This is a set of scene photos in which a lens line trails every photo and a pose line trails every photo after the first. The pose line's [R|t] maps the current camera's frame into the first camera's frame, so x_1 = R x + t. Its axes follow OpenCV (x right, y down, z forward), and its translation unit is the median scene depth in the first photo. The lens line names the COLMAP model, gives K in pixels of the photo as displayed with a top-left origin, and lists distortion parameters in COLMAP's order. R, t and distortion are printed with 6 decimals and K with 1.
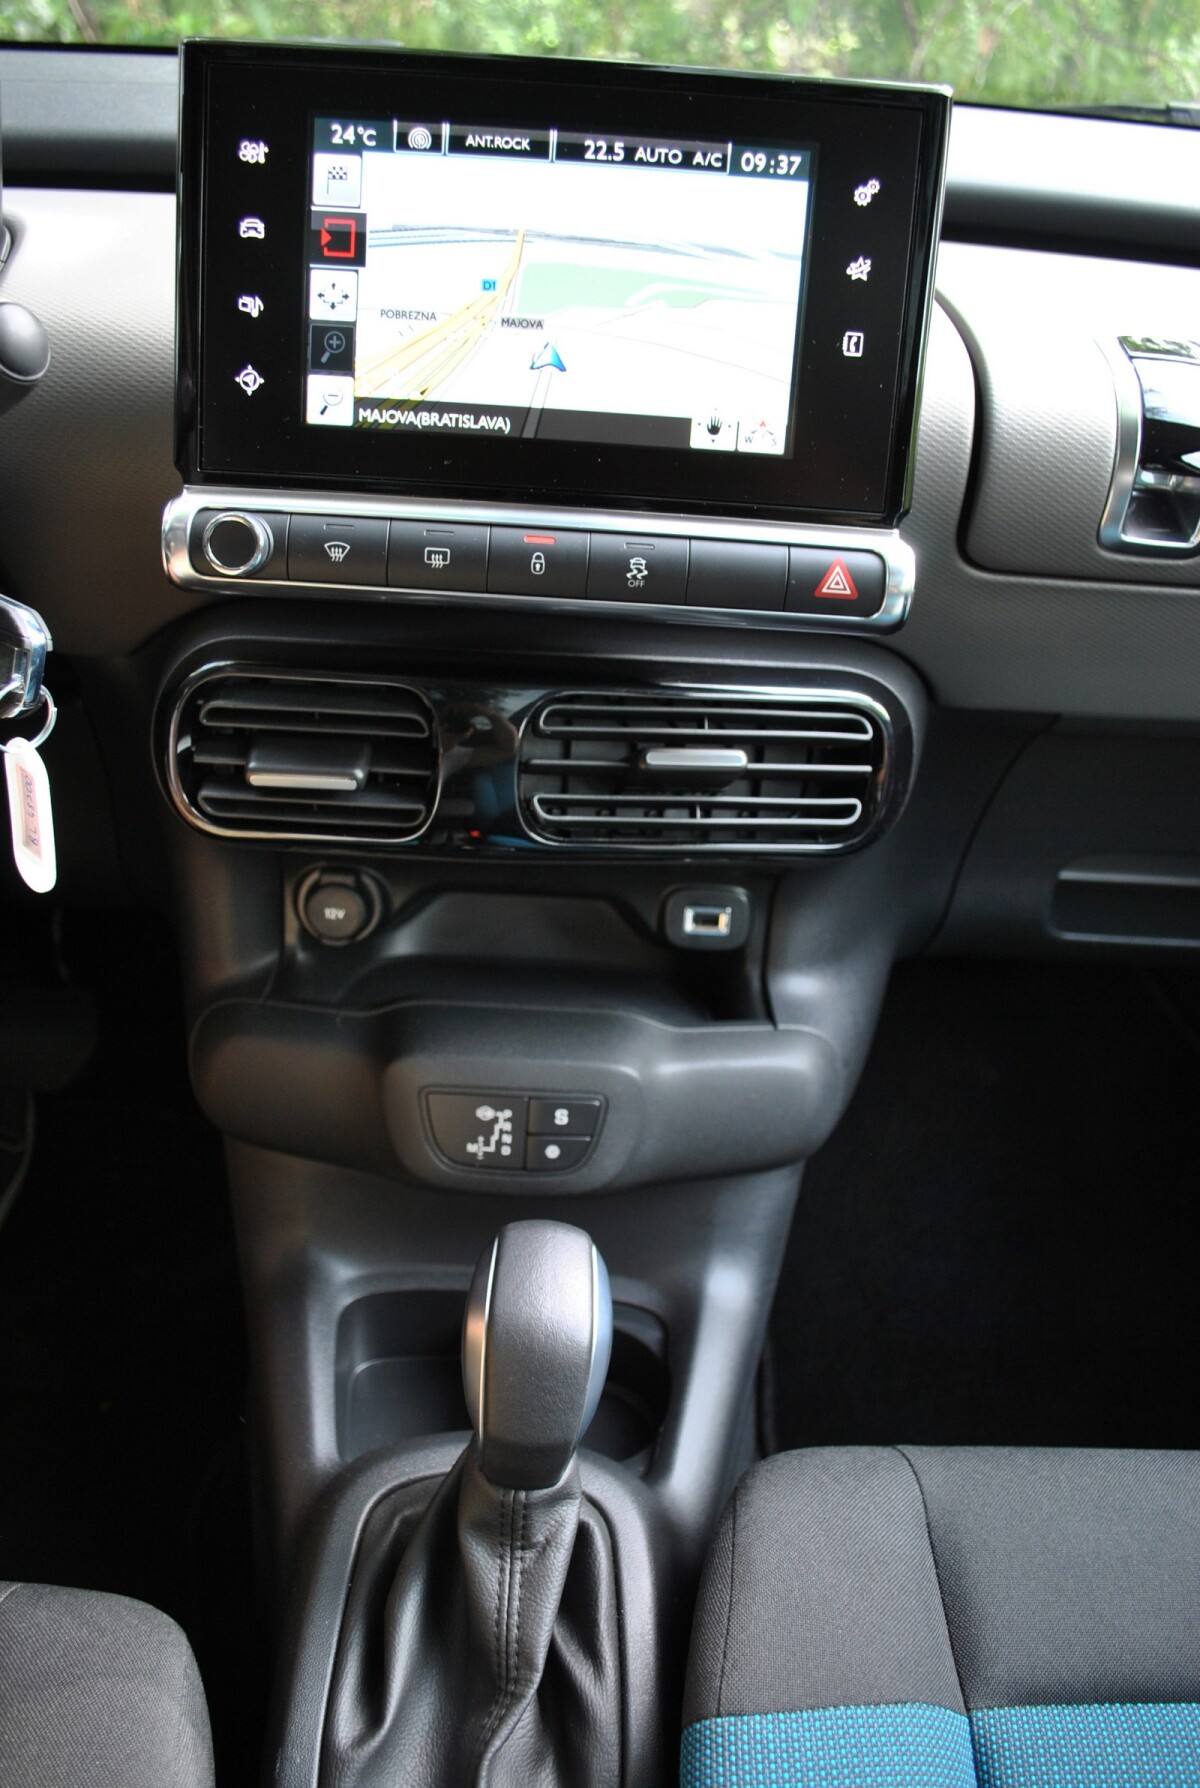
lens RADIAL K [[1423.7, 0, 580.5], [0, 1423.7, 903.7], [0, 0, 1]] dist [-0.069792, -0.007422]
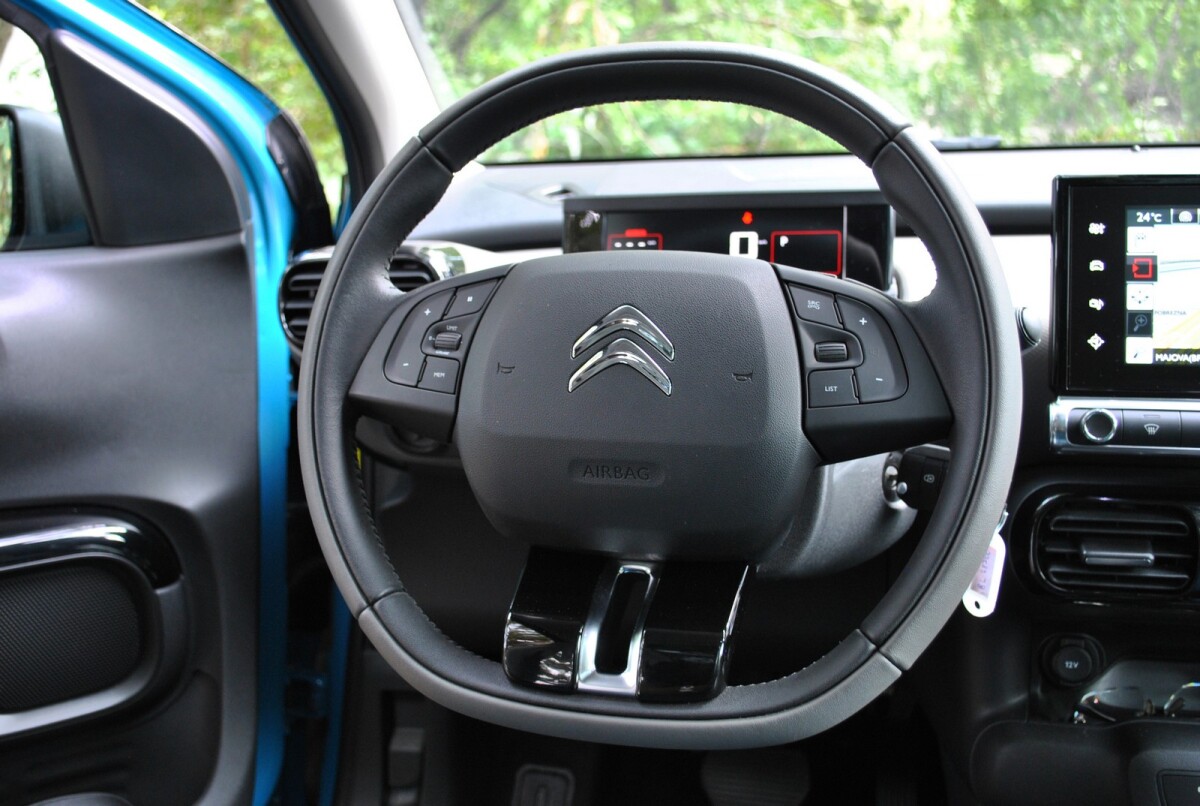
lens RADIAL K [[1225.4, 0, 600.0], [0, 1225.4, 403.0], [0, 0, 1]] dist [-0.058143, 0.022074]
pose [[0.967776, -0.037238, -0.249044, -0.469357], [-0.040802, 0.952746, -0.301014, 0.219185], [0.248485, 0.301476, 0.920526, -0.628776]]
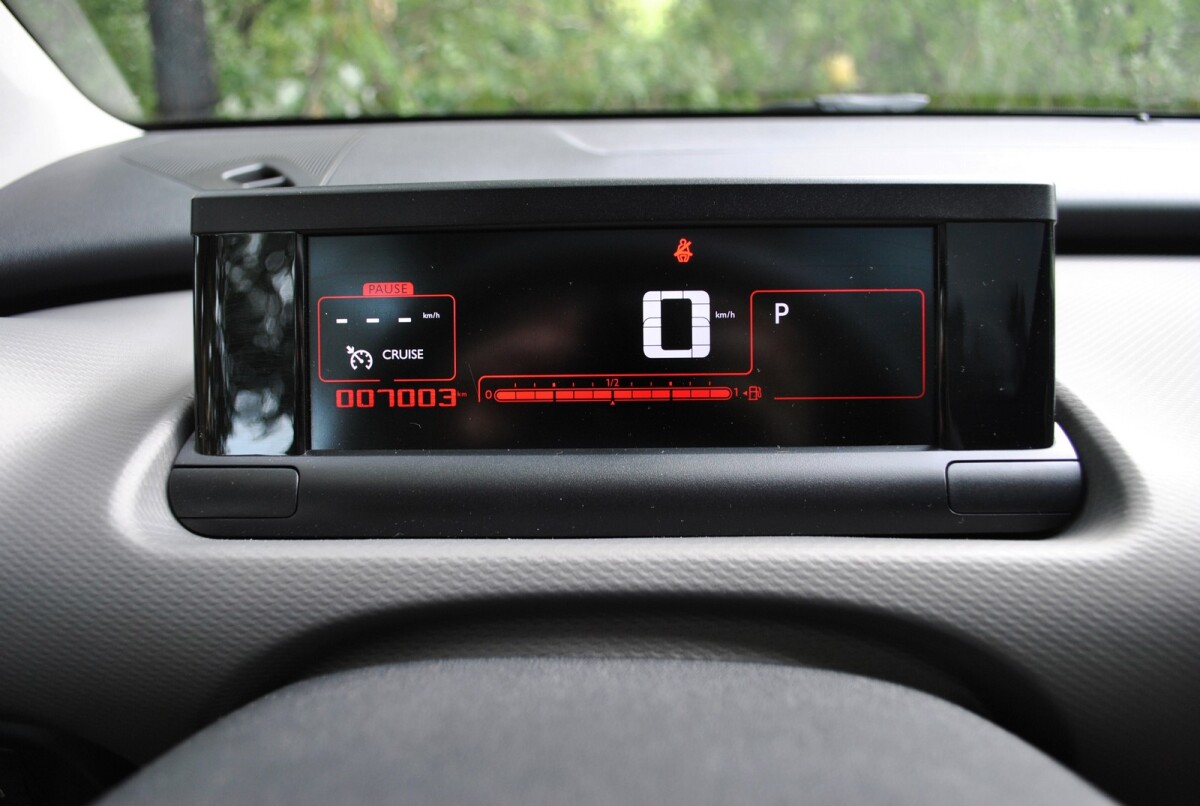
lens RADIAL K [[955.5, 0, 600.0], [0, 955.5, 403.0], [0, 0, 1]] dist [-0.069792, -0.007422]
pose [[0.997108, -0.060626, -0.045833, -0.746488], [0.048487, 0.971829, -0.230644, -0.438174], [0.058525, 0.227755, 0.971958, 0.592242]]
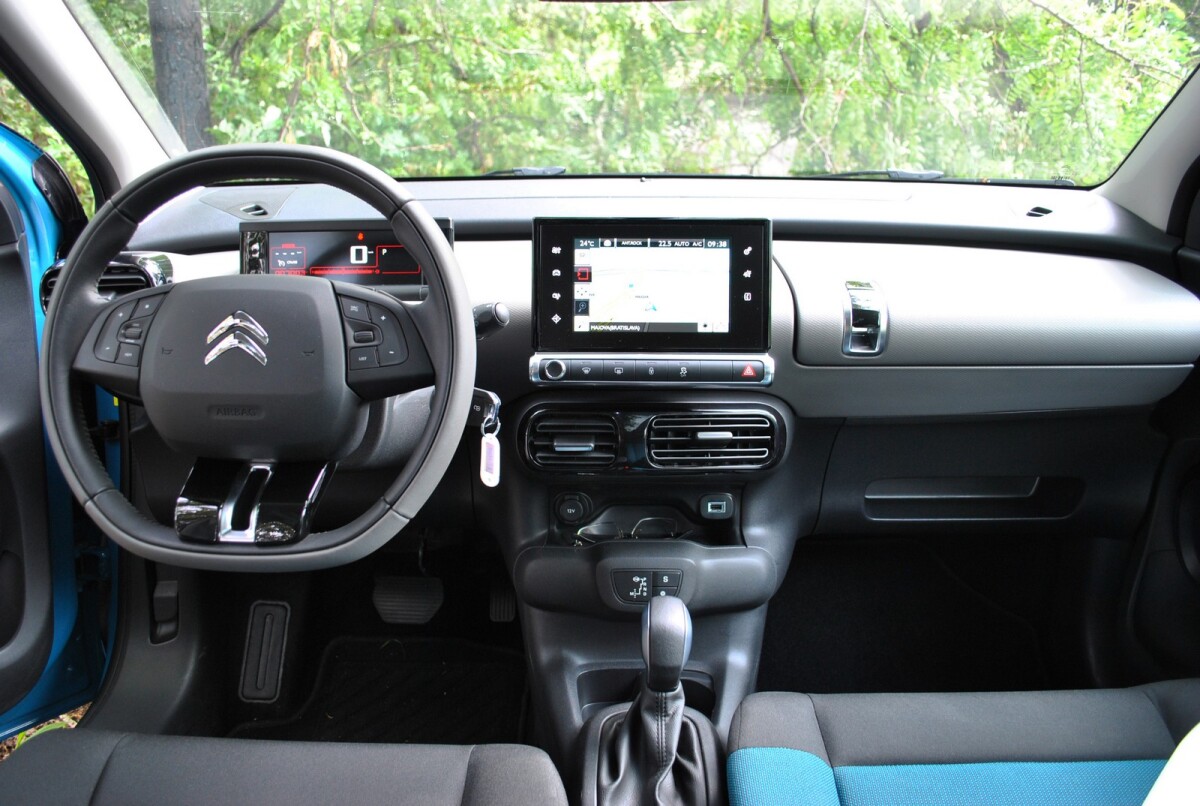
lens RADIAL K [[955.5, 0, 600.0], [0, 955.5, 403.0], [0, 0, 1]] dist [-0.069792, -0.007422]
pose [[0.997982, -0.055832, -0.030233, -0.082656], [0.047716, 0.973658, -0.222963, 0.287663], [0.041885, 0.221070, 0.974358, -1.021139]]
